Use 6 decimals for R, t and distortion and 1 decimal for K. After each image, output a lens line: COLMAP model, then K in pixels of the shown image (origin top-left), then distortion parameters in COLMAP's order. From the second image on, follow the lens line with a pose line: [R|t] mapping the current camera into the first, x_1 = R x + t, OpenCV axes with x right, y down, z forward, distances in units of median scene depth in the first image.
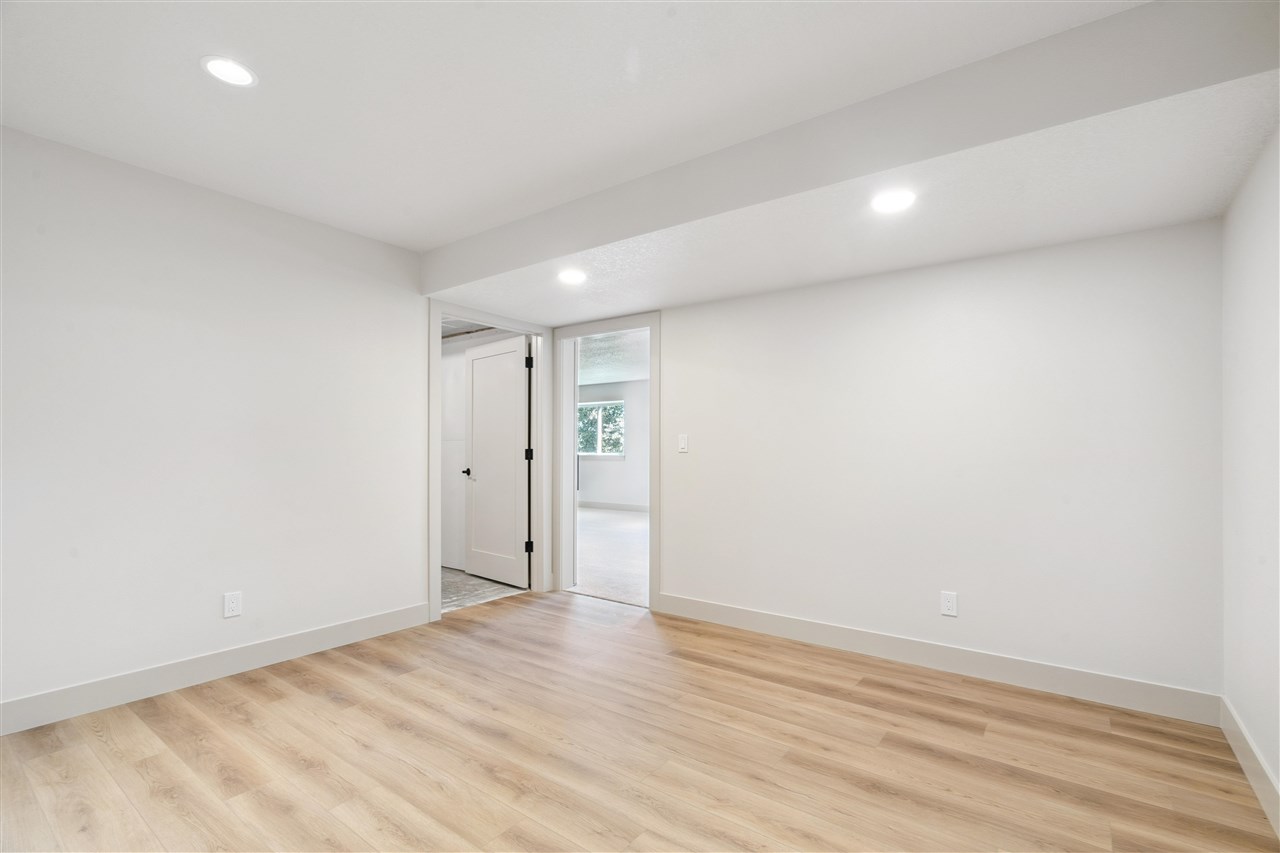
lens RADIAL K [[583.0, 0, 640.3], [0, 583.0, 431.8], [0, 0, 1]] dist [-0.003542, -0.000681]
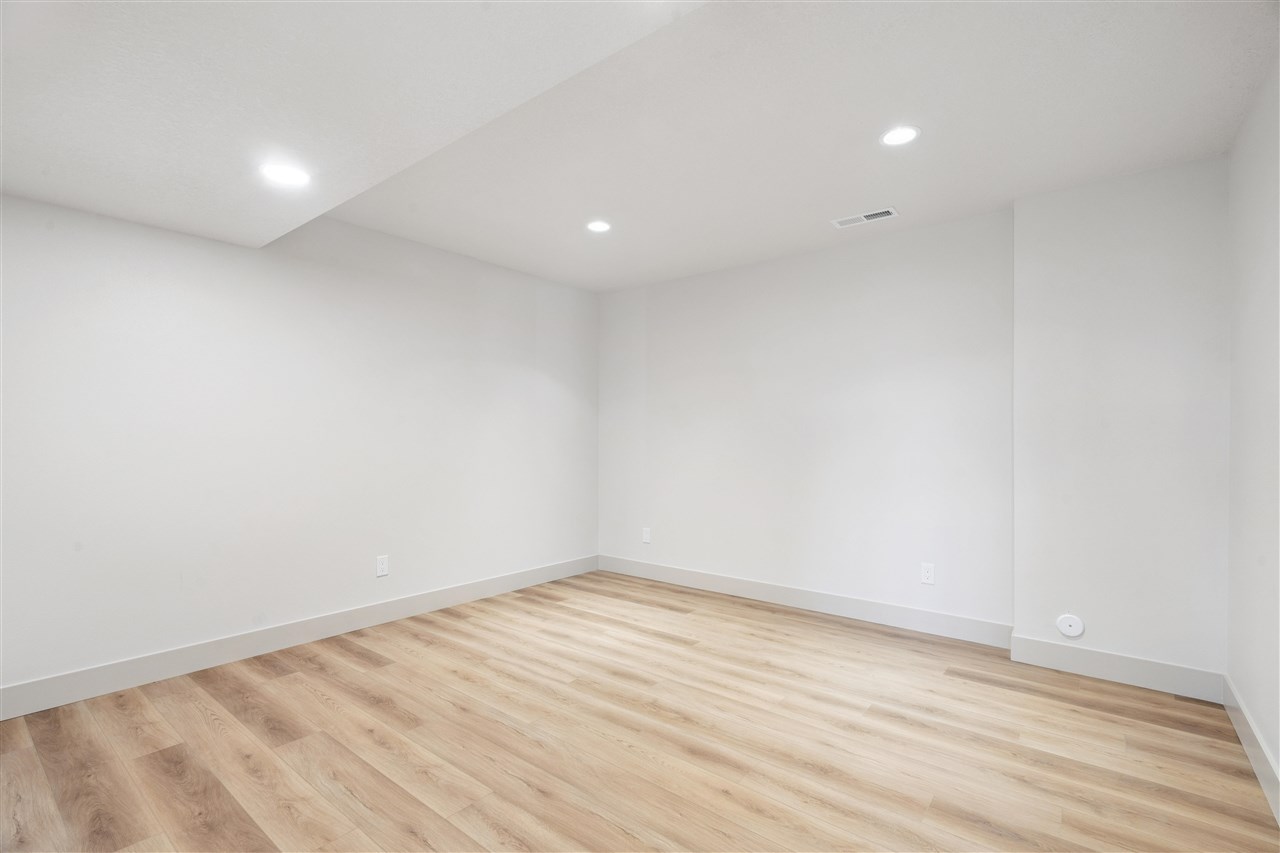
lens RADIAL K [[583.0, 0, 639.3], [0, 583.0, 430.9], [0, 0, 1]] dist [-0.003542, -0.000681]
pose [[-0.999451, -0.006803, 0.032415, -0.186411], [-0.008206, 0.999027, -0.043325, 0.057679], [-0.032089, -0.043567, -0.998535, 2.064393]]
